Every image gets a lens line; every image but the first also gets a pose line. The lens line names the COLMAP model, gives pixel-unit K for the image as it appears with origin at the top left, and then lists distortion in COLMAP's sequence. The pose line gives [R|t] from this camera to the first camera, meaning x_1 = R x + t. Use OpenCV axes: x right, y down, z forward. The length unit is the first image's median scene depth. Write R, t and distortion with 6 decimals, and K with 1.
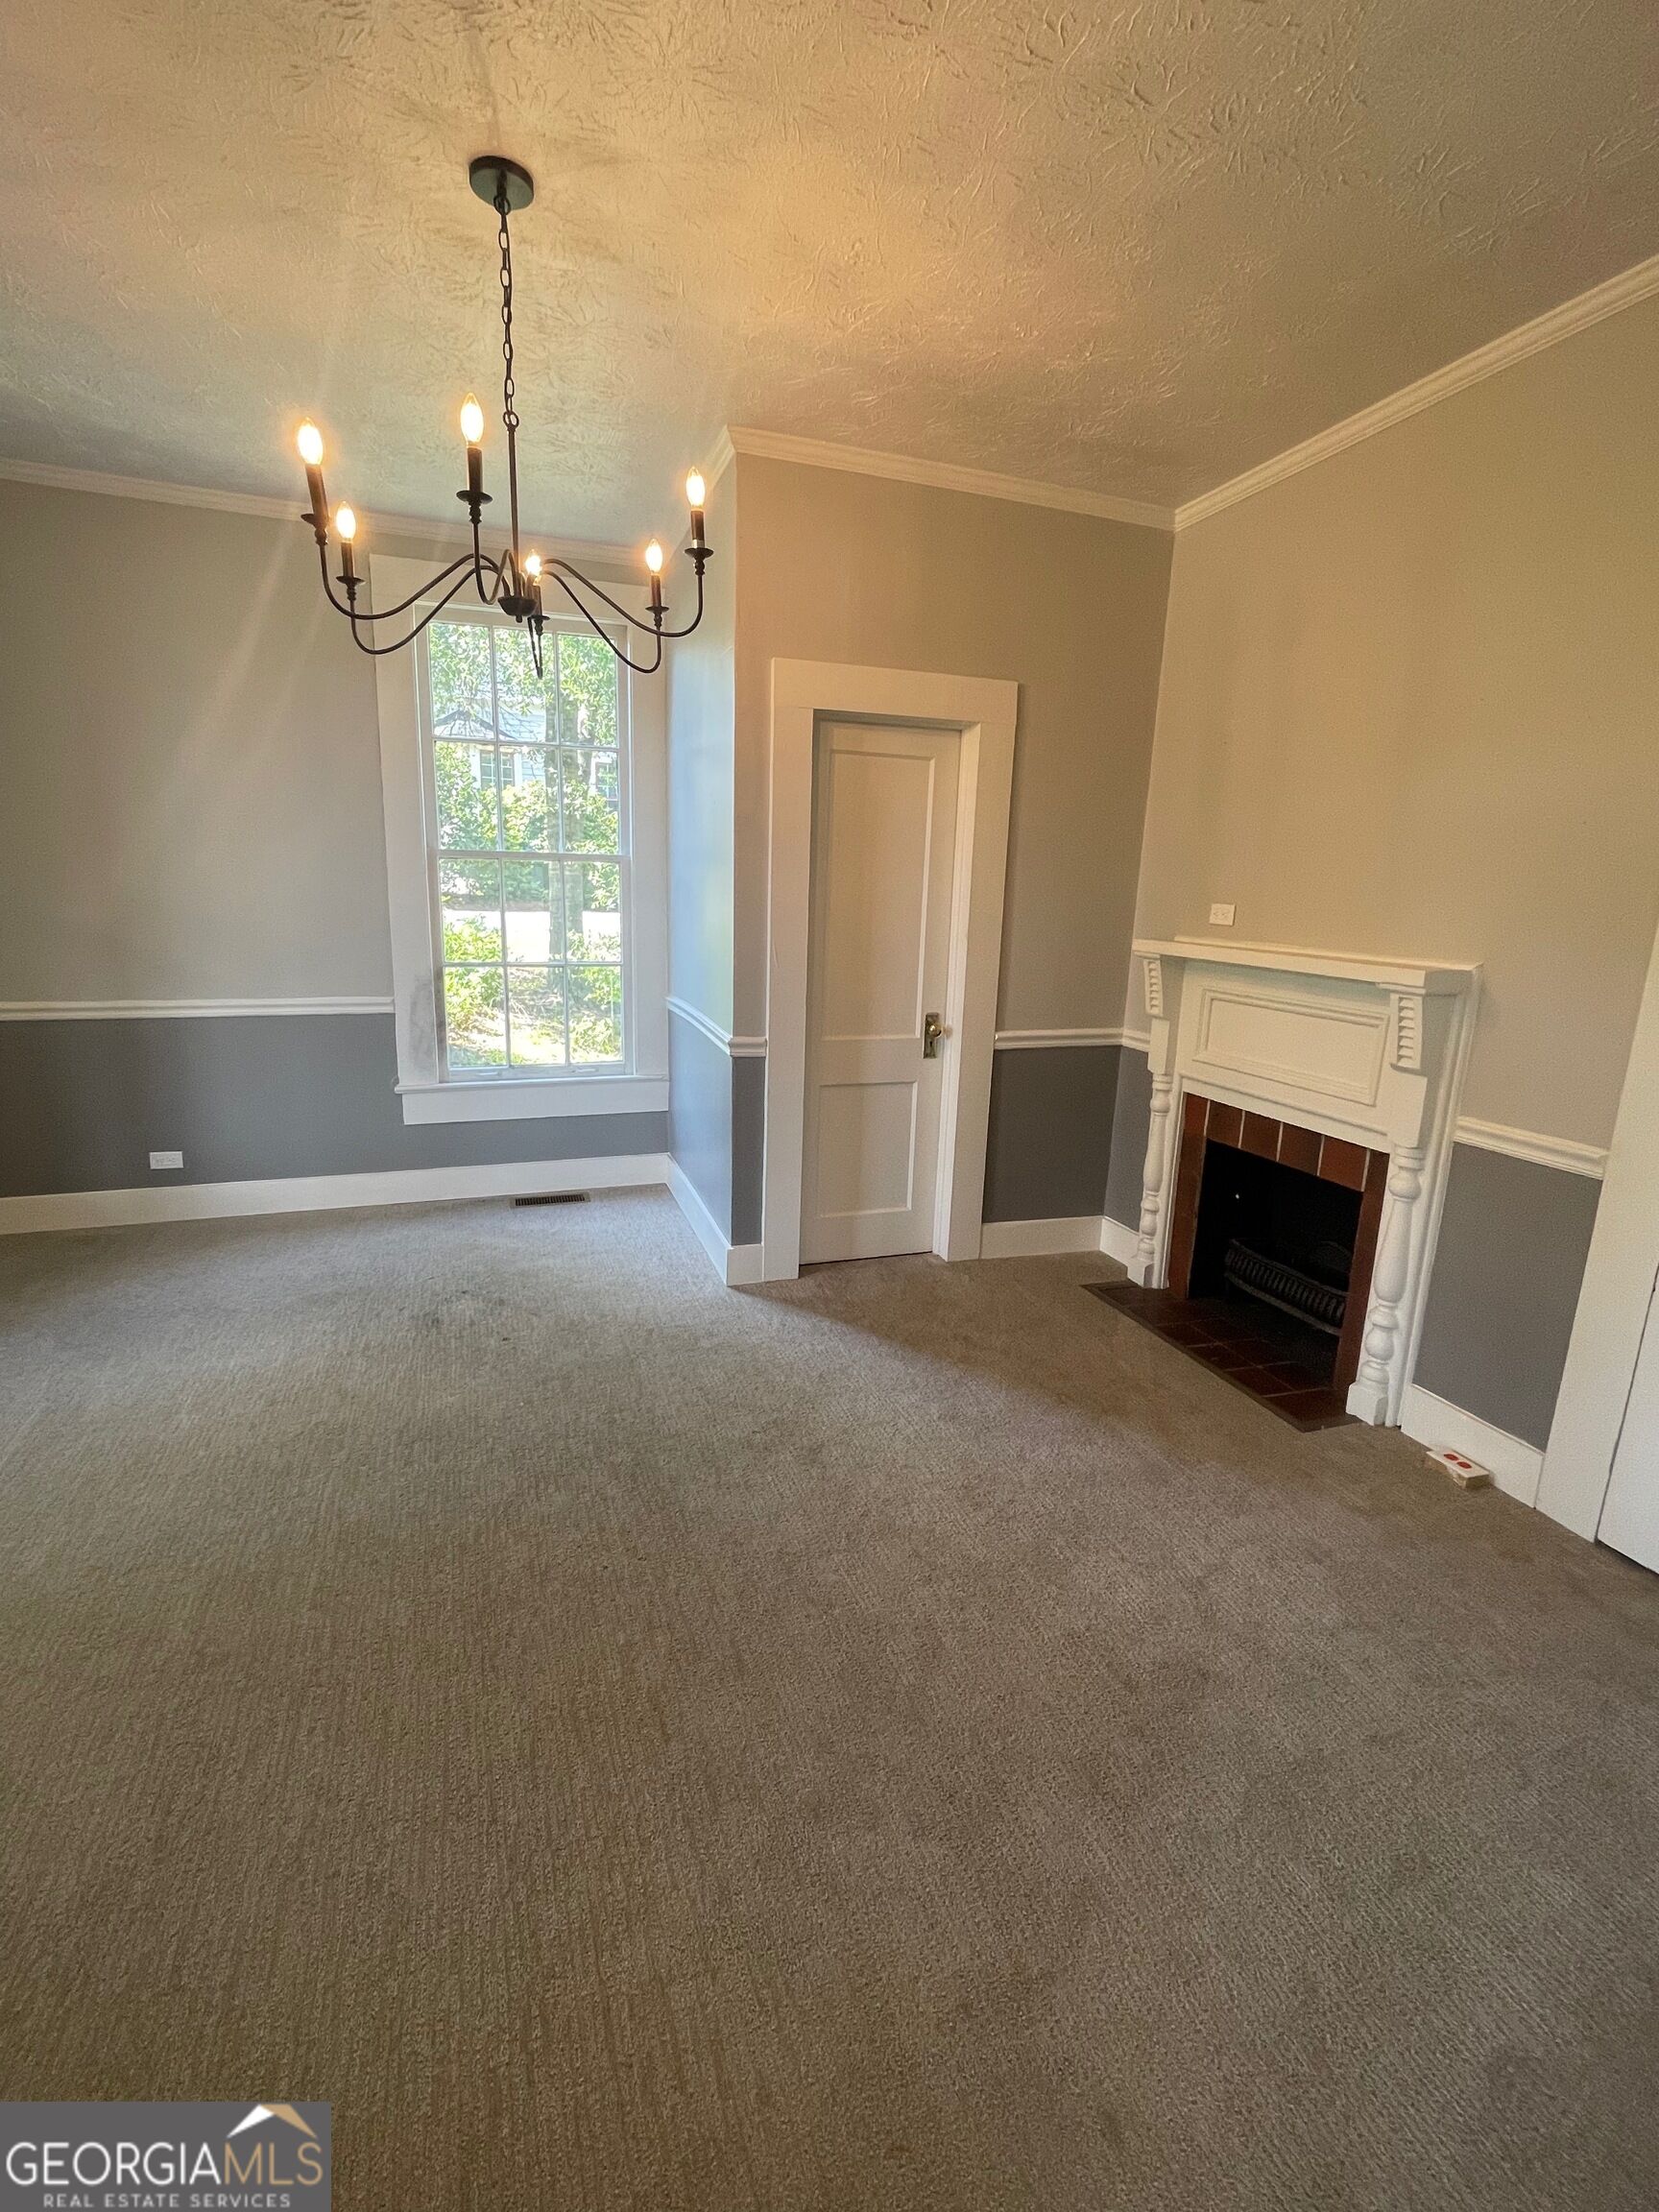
lens RADIAL K [[987.9, 0, 839.0], [0, 987.9, 1101.3], [0, 0, 1]] dist [-0.001686, 0.000982]
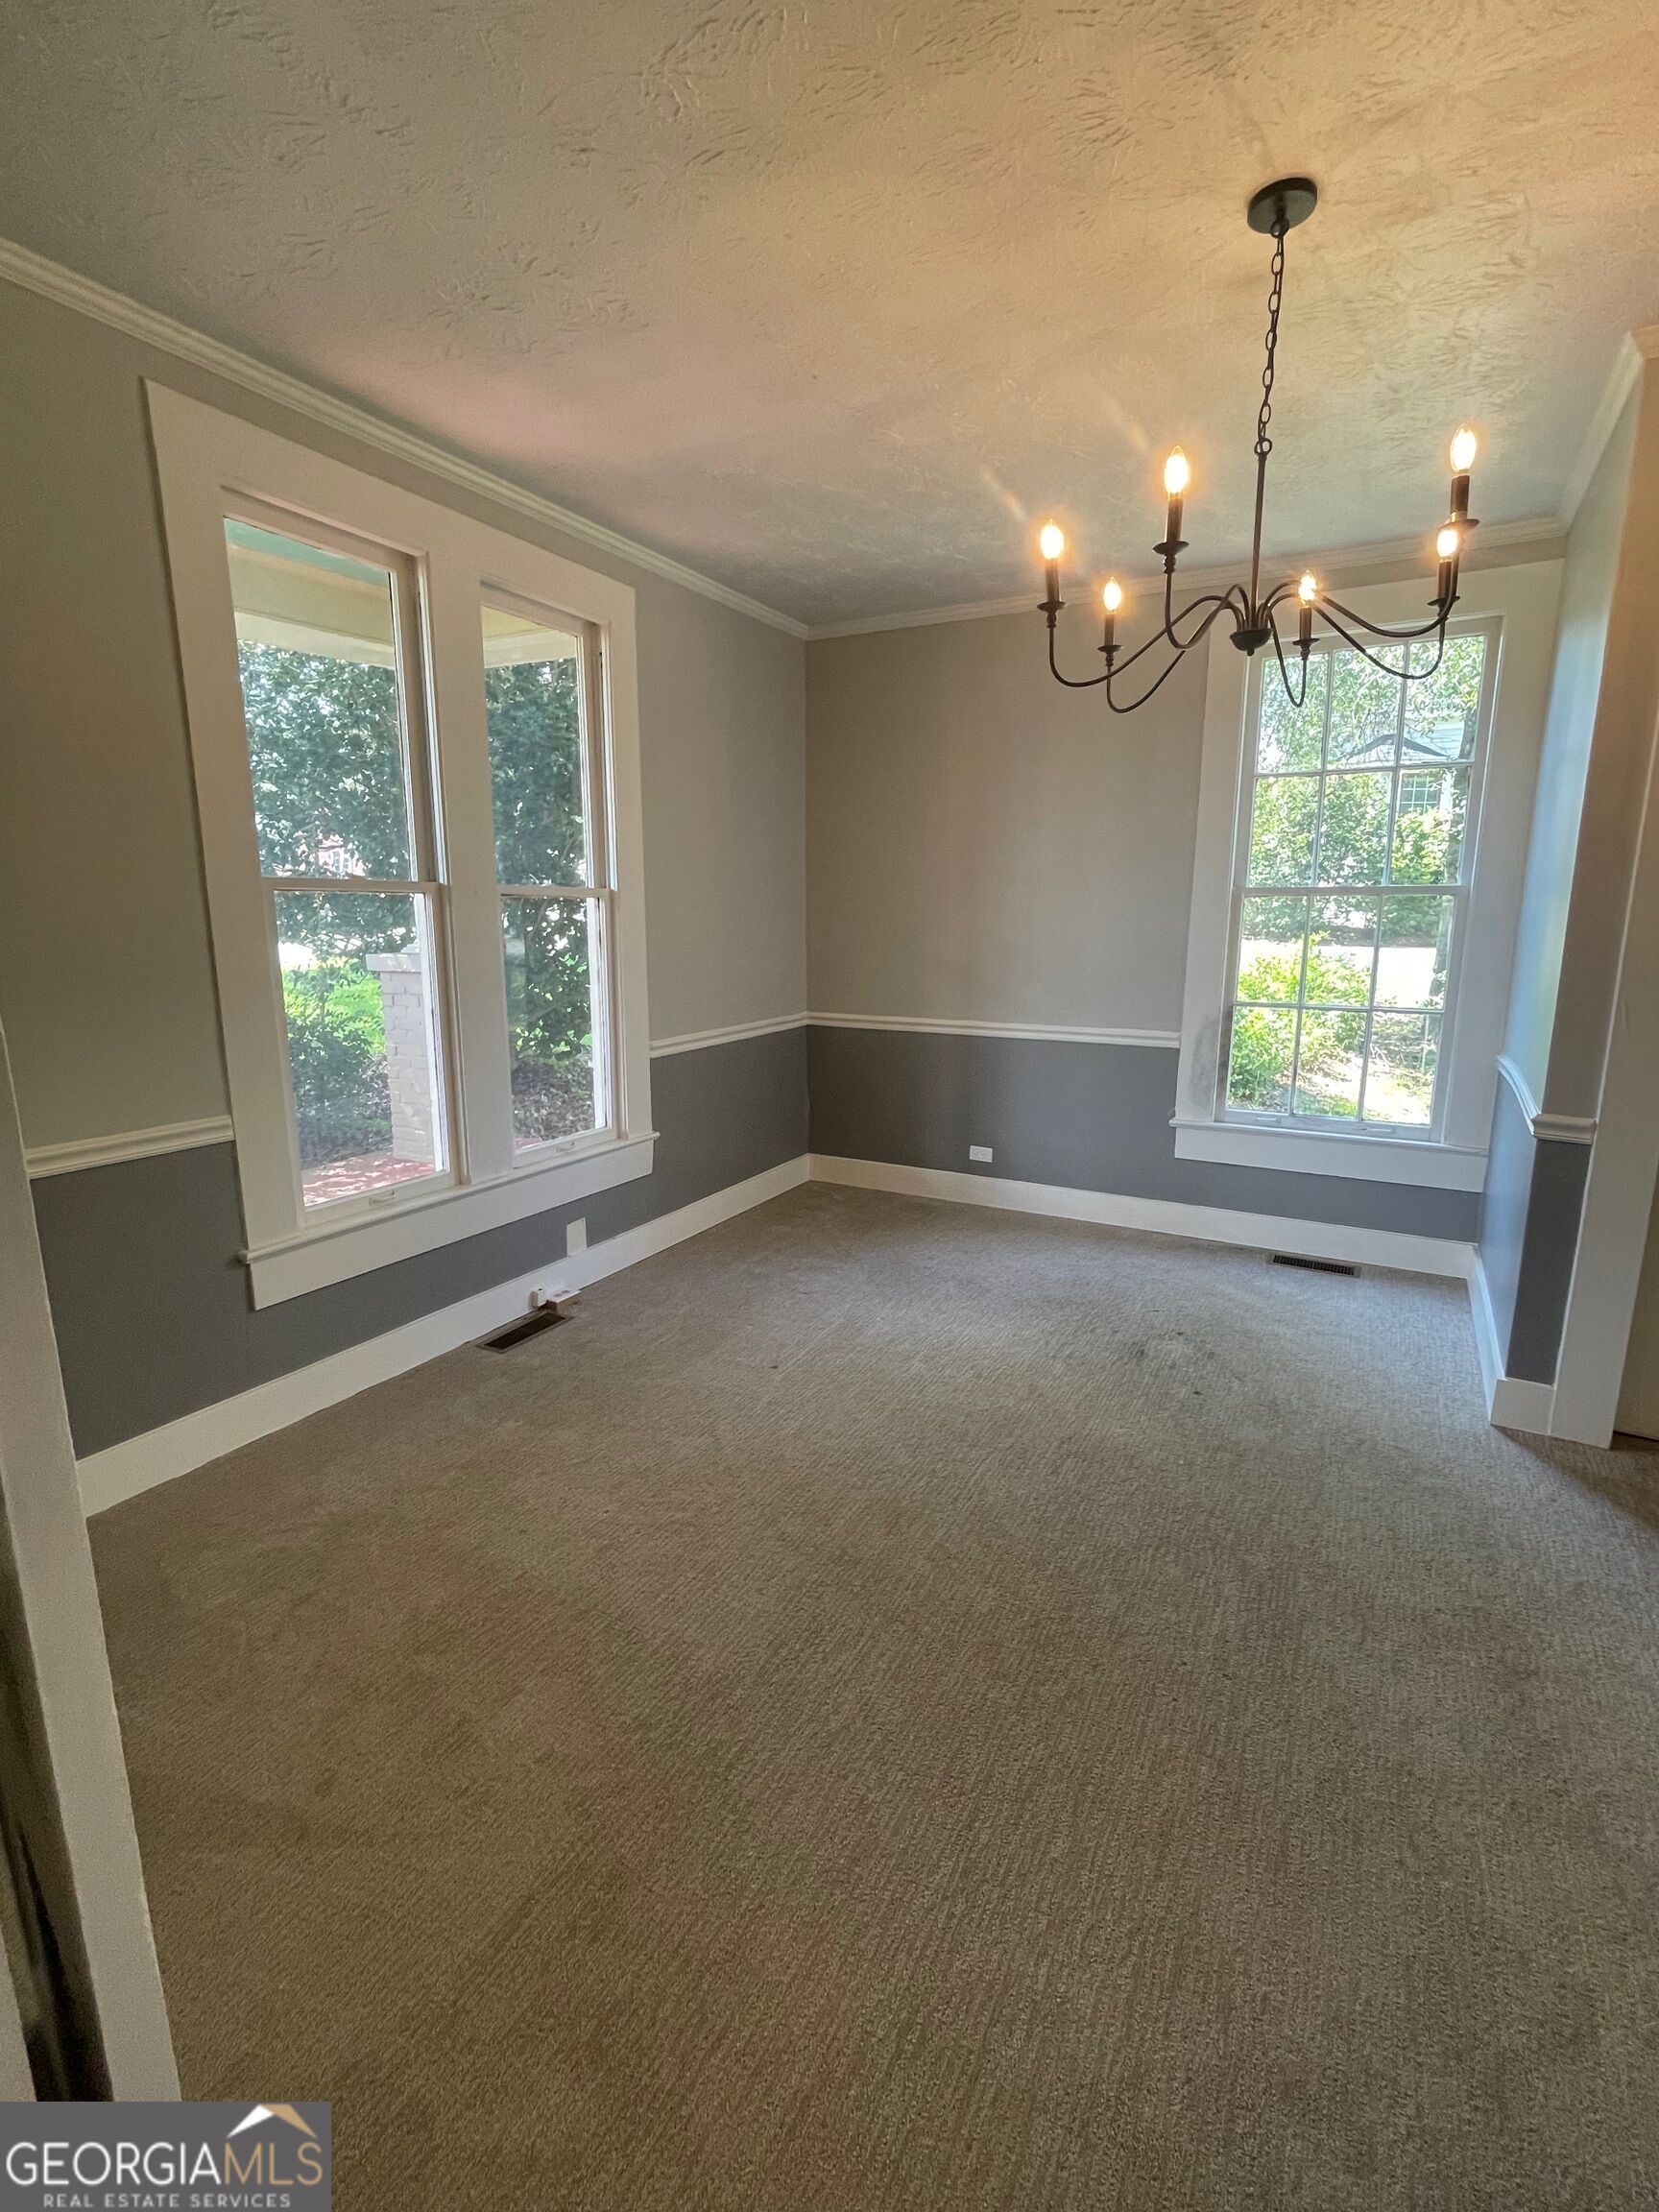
lens RADIAL K [[999.0, 0, 832.5], [0, 999.0, 1099.7], [0, 0, 1]] dist [0.001656, 0.000346]
pose [[0.656322, 0.118868, -0.745058, 0.107136], [-0.146525, 0.988791, 0.028680, -0.015629], [0.740116, 0.090346, 0.666382, 0.053716]]
